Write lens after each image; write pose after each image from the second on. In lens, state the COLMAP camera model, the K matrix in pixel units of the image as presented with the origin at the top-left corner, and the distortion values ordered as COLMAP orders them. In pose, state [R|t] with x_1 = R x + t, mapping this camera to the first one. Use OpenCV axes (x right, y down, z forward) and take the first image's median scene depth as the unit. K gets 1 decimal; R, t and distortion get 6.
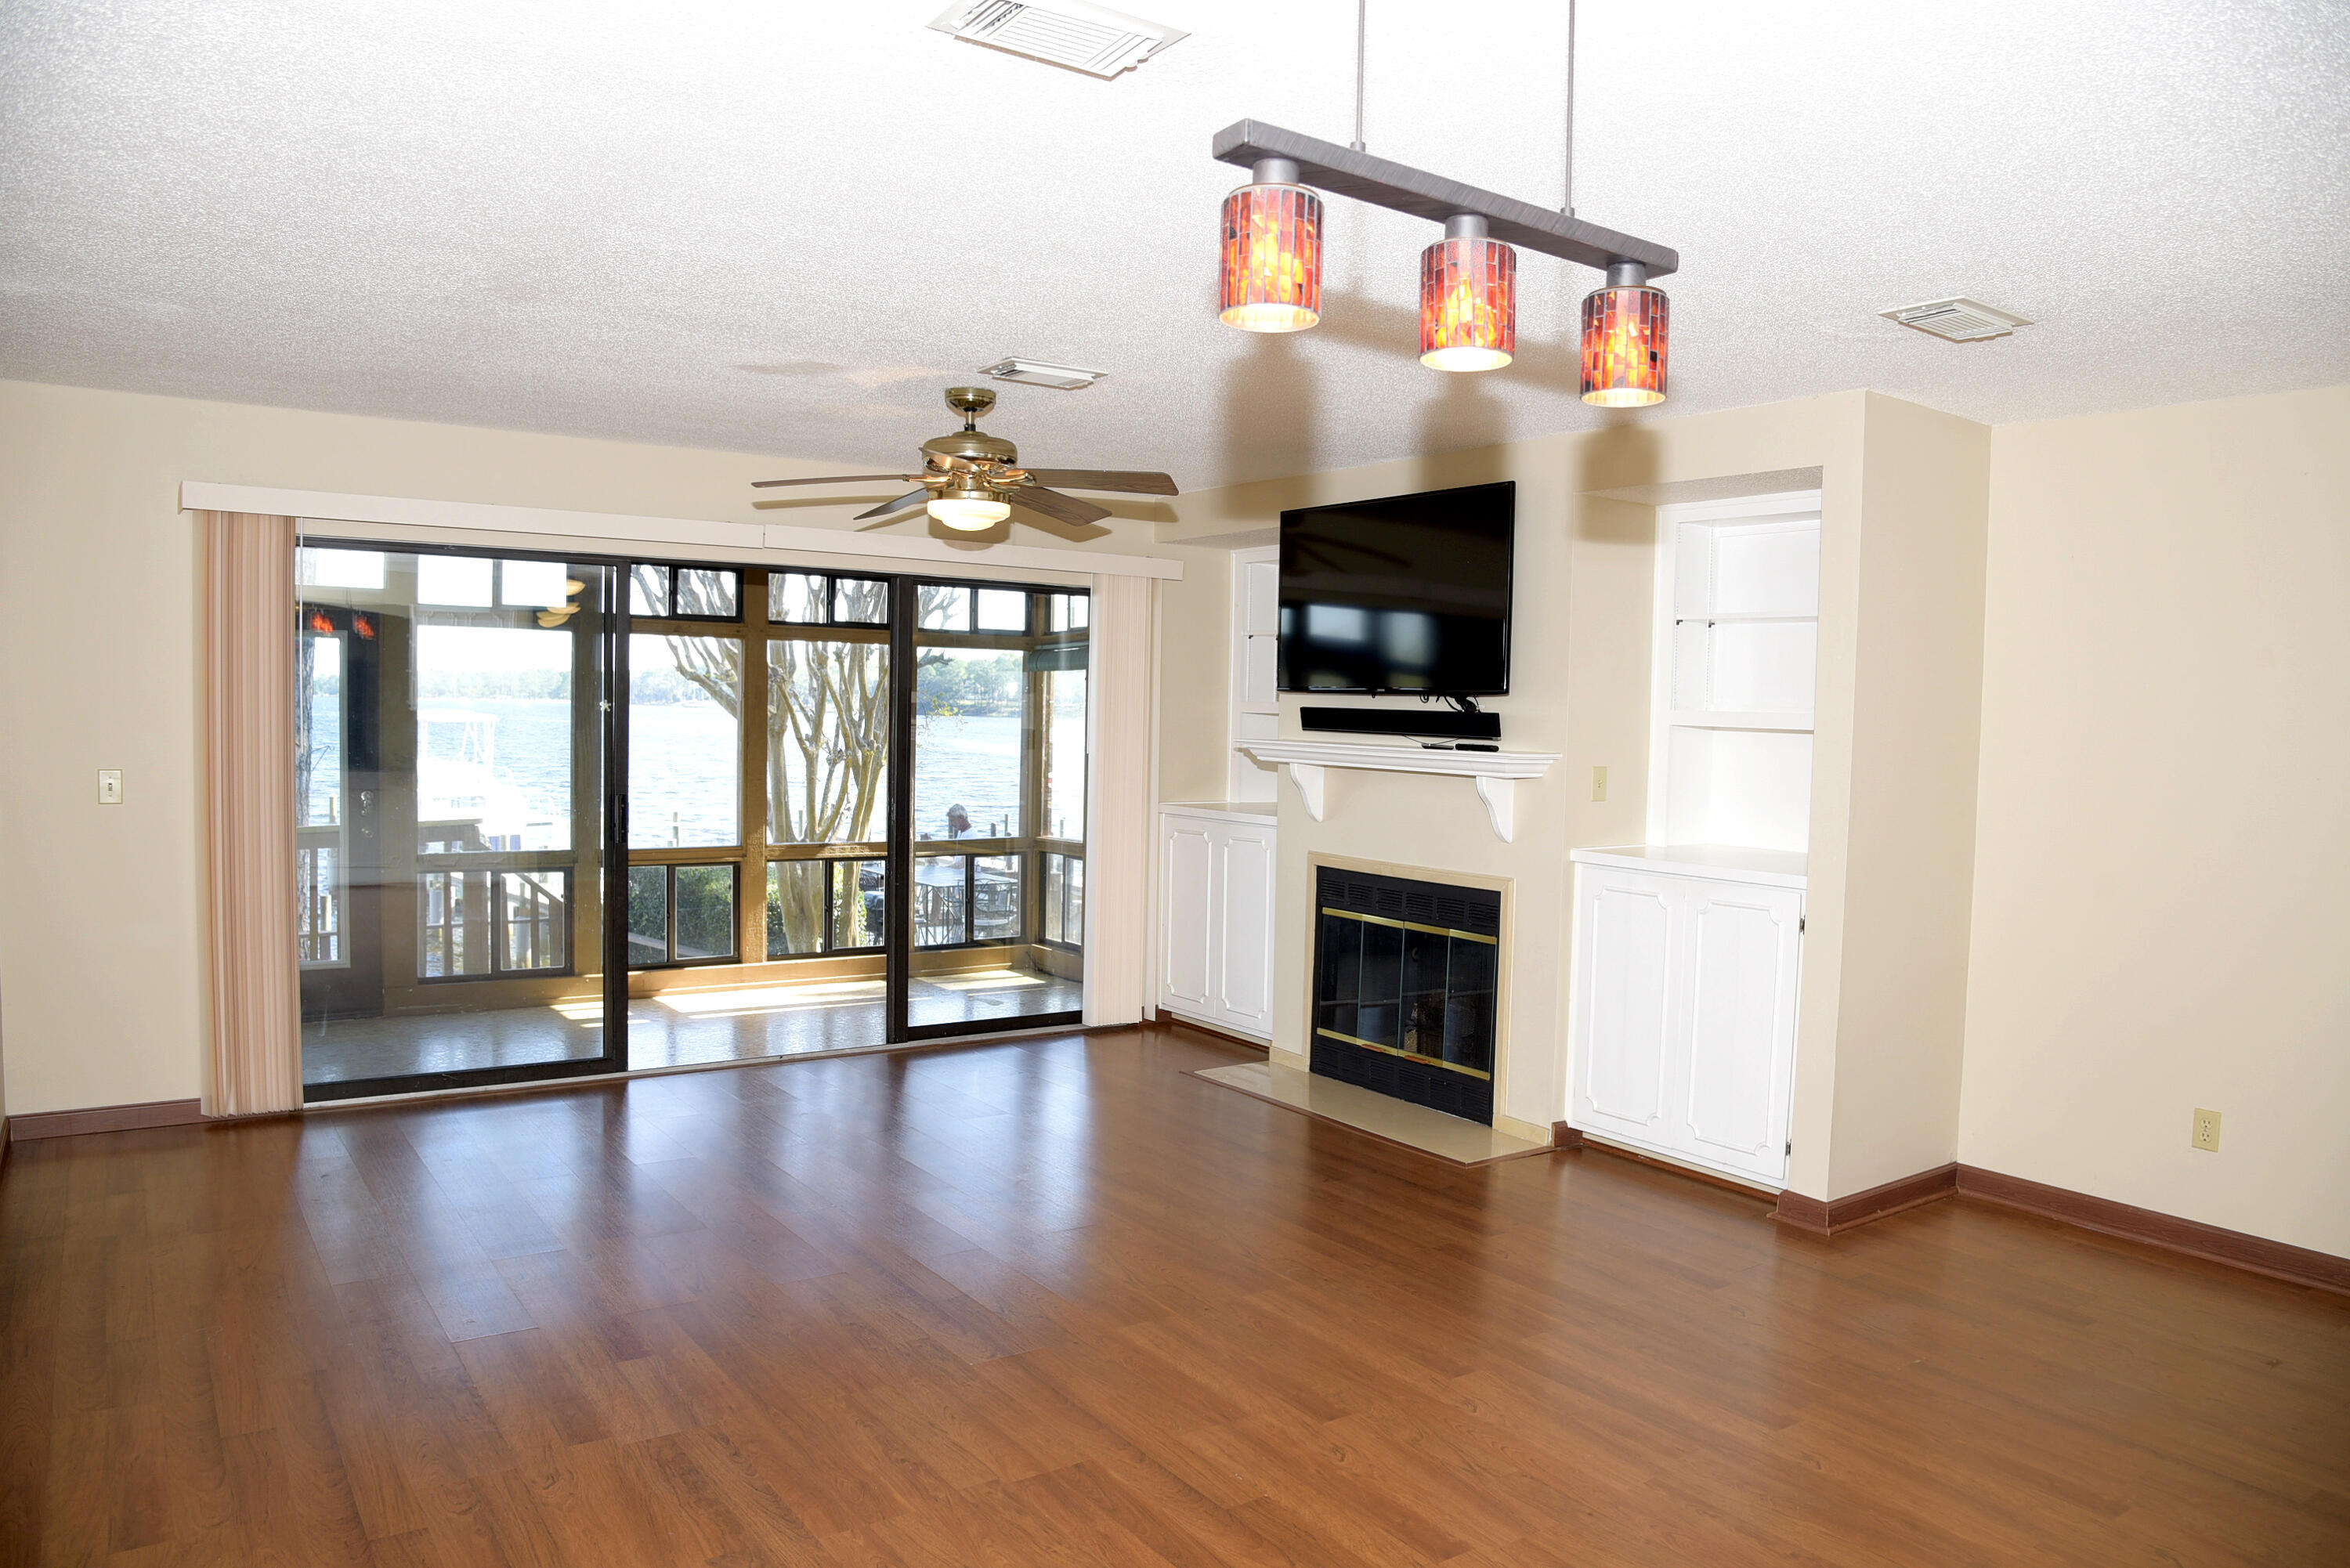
lens RADIAL K [[1597.3, 0, 1175.0], [0, 1597.3, 784.0], [0, 0, 1]] dist [-0.142926, 0.092055]
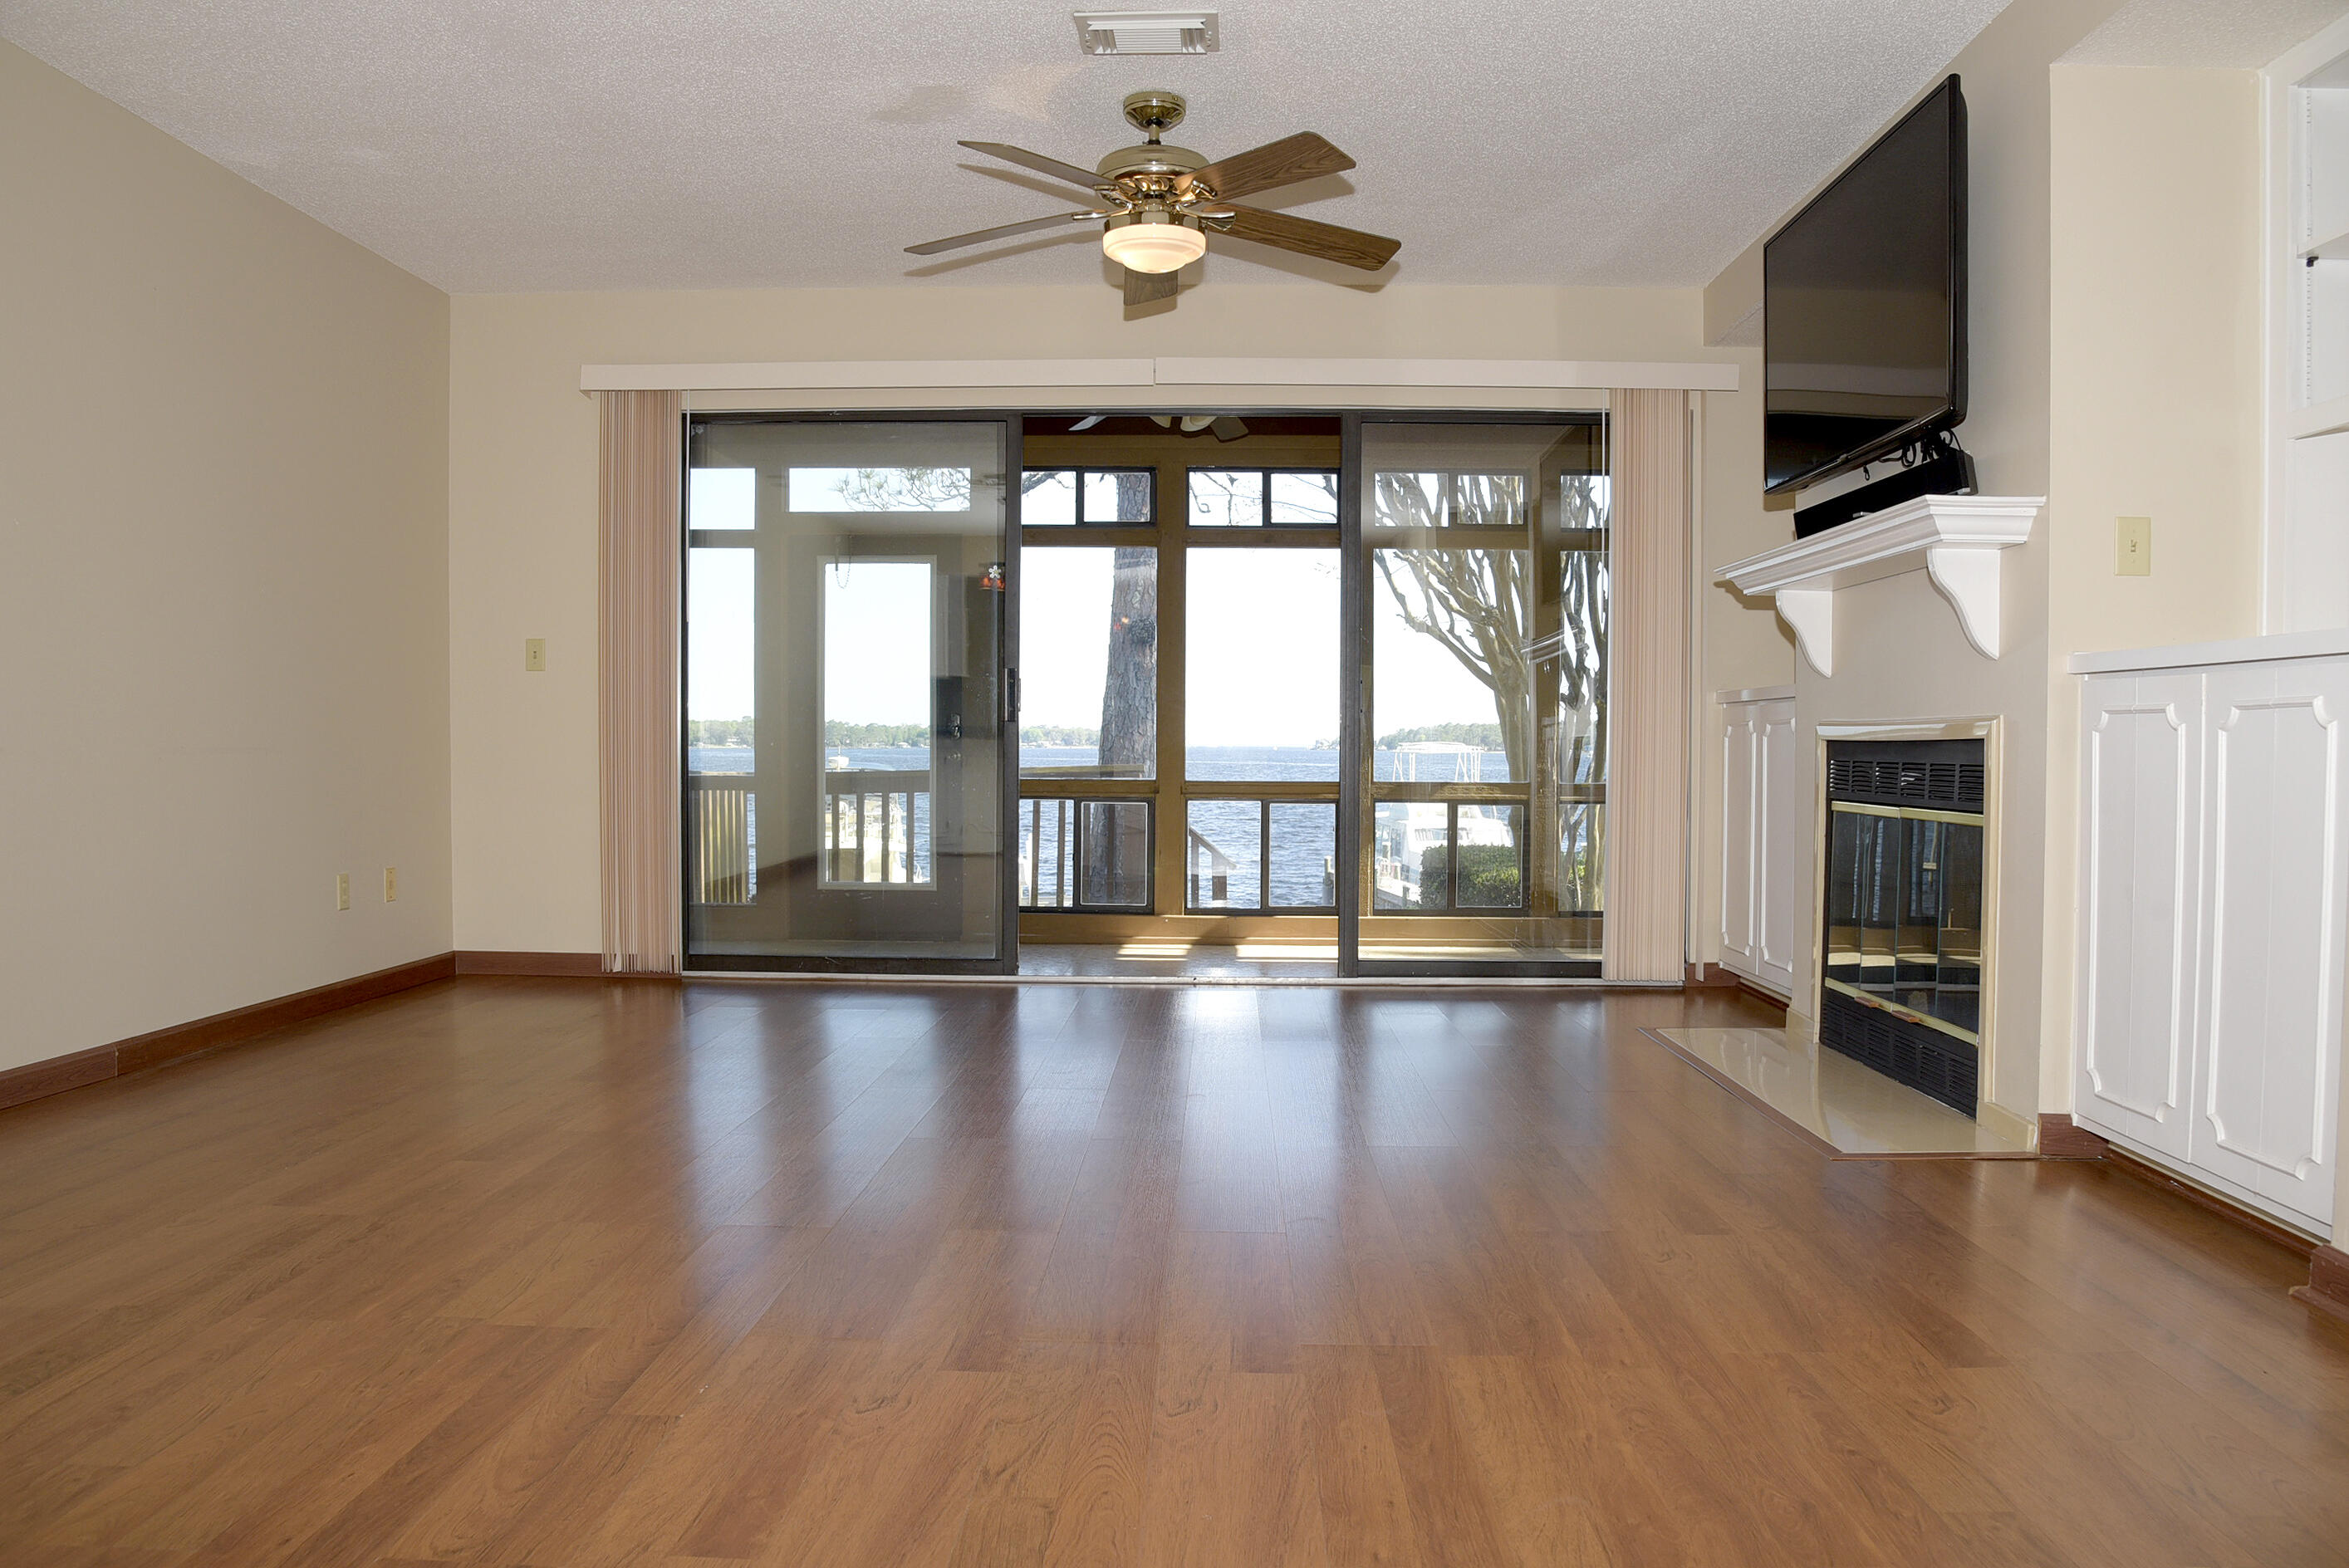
lens RADIAL K [[1701.5, 0, 1174.5], [0, 1701.5, 784.0], [0, 0, 1]] dist [-0.103706, 0.001214]
pose [[0.807895, -0.003812, -0.589314, 0.333440], [-0.014560, 0.999545, -0.026425, 0.107399], [0.589146, 0.029929, 0.807472, 0.285890]]
